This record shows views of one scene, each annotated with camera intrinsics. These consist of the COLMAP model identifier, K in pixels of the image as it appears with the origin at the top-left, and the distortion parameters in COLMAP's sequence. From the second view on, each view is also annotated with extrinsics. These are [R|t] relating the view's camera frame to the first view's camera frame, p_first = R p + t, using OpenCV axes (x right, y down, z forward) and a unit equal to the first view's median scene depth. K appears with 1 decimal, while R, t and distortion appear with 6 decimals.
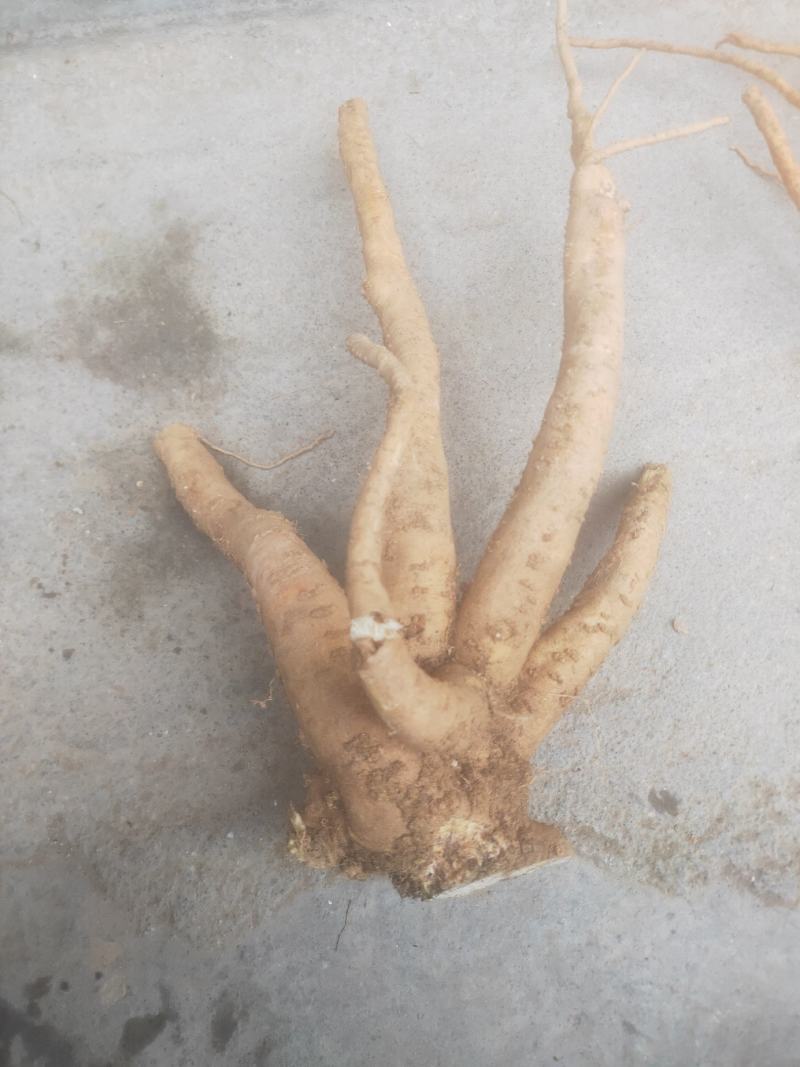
lens RADIAL K [[881.5, 0, 400.0], [0, 881.5, 533.5], [0, 0, 1]] dist [0.004734, 0.004378]
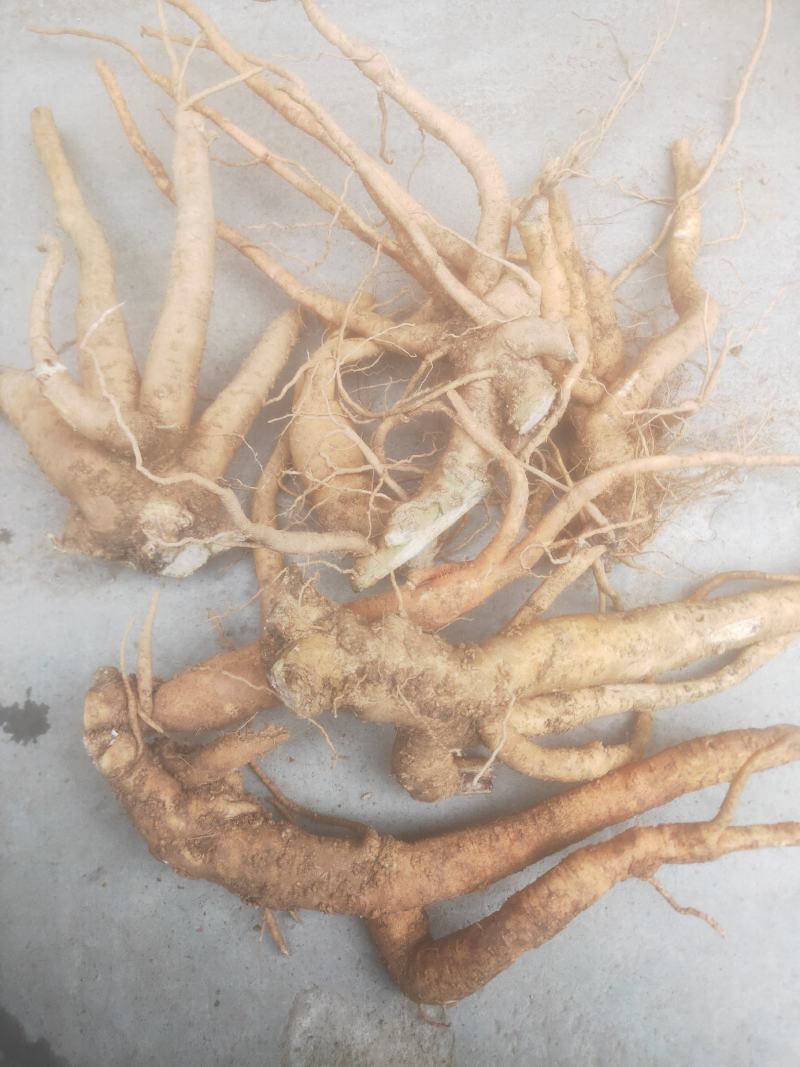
lens RADIAL K [[881.5, 0, 400.0], [0, 881.5, 533.5], [0, 0, 1]] dist [0.004734, 0.004378]
pose [[0.971197, -0.225762, 0.076213, 0.353224], [0.229192, 0.972575, -0.039618, 0.524053], [-0.065178, 0.055945, 0.996304, -0.611637]]
